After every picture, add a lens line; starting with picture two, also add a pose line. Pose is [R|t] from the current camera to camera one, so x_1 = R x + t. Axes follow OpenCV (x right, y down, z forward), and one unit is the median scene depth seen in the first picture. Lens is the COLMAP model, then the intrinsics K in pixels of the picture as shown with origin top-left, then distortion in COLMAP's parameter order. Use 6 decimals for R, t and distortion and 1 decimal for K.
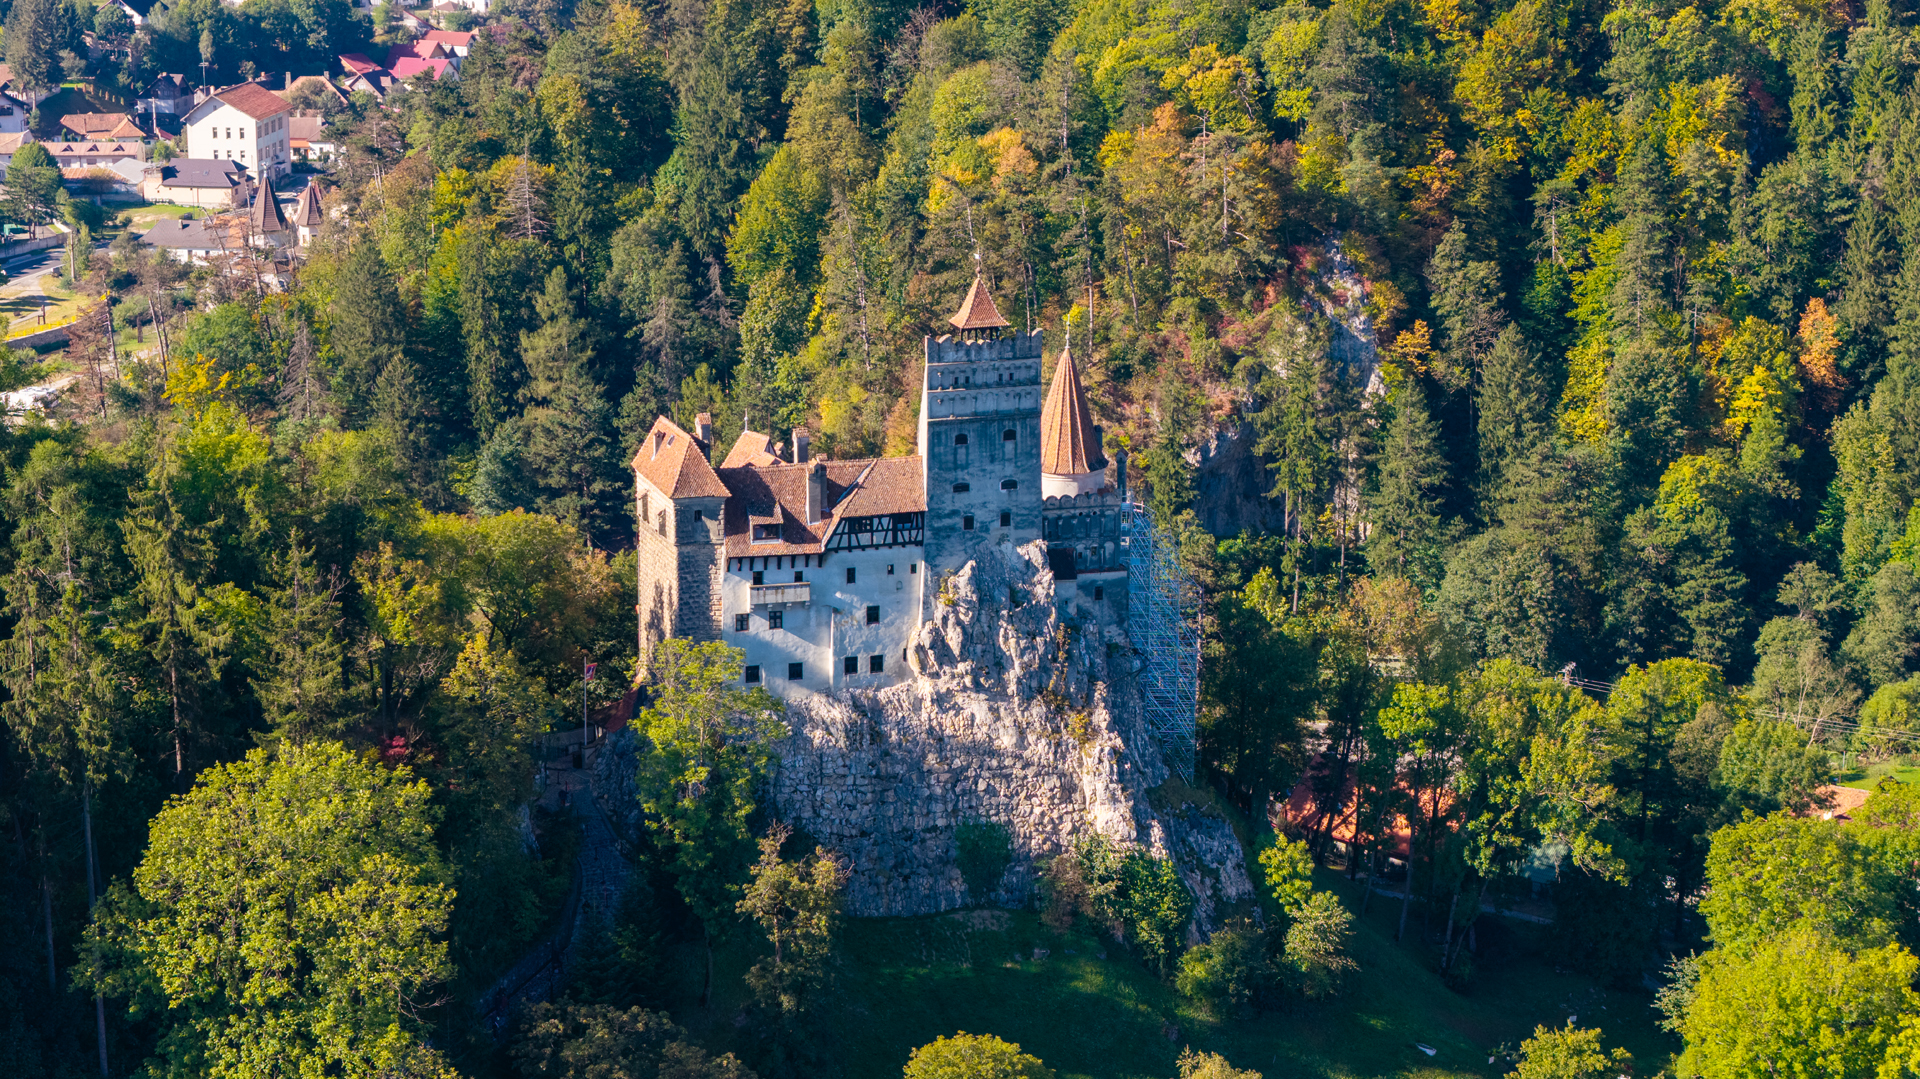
lens RADIAL K [[3731.9, 0, 964.5], [0, 3731.9, 537.9], [0, 0, 1]] dist [0.032141, 0.000000]
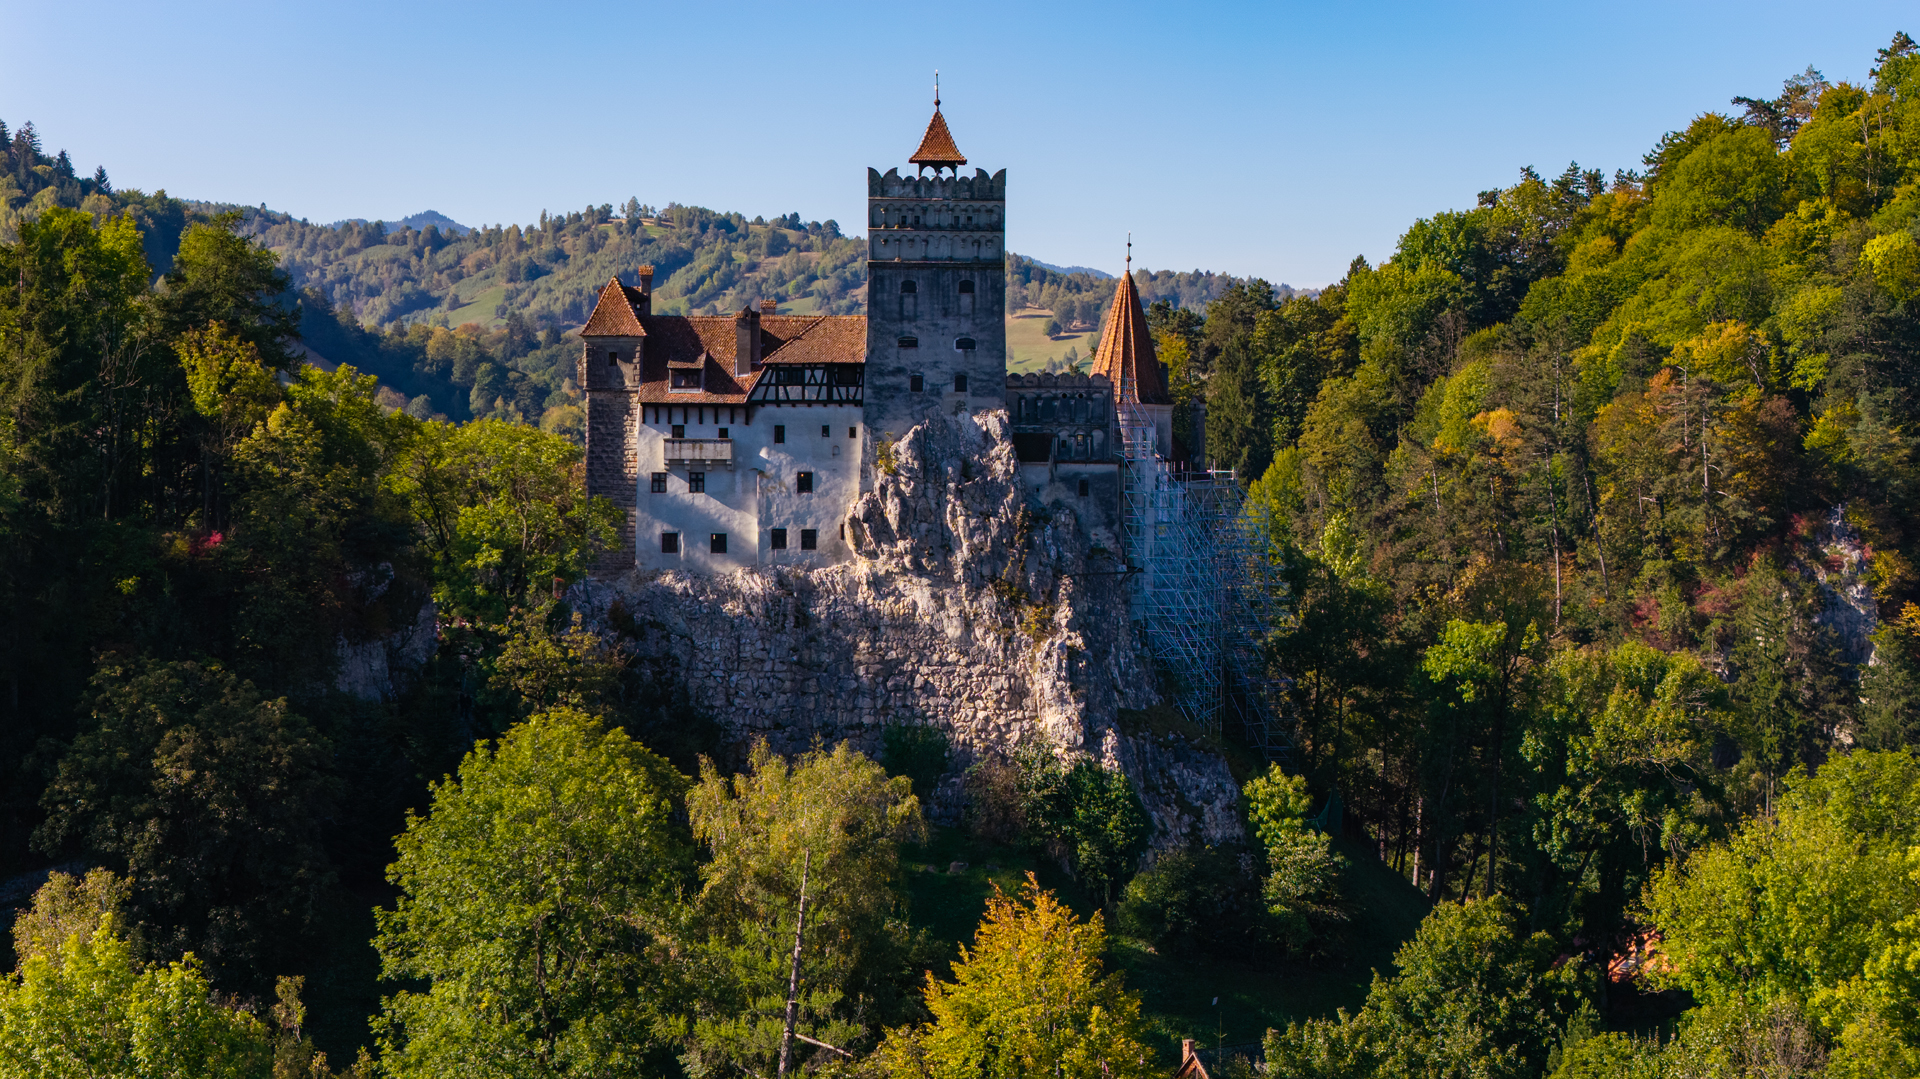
lens RADIAL K [[3731.9, 0, 957.8], [0, 3731.9, 540.7], [0, 0, 1]] dist [0.032141, 0.000000]
pose [[0.956855, 0.010567, -0.290373, 0.267744], [-0.071814, 0.976936, -0.201095, 0.209641], [0.281550, 0.213272, 0.935545, 0.176399]]
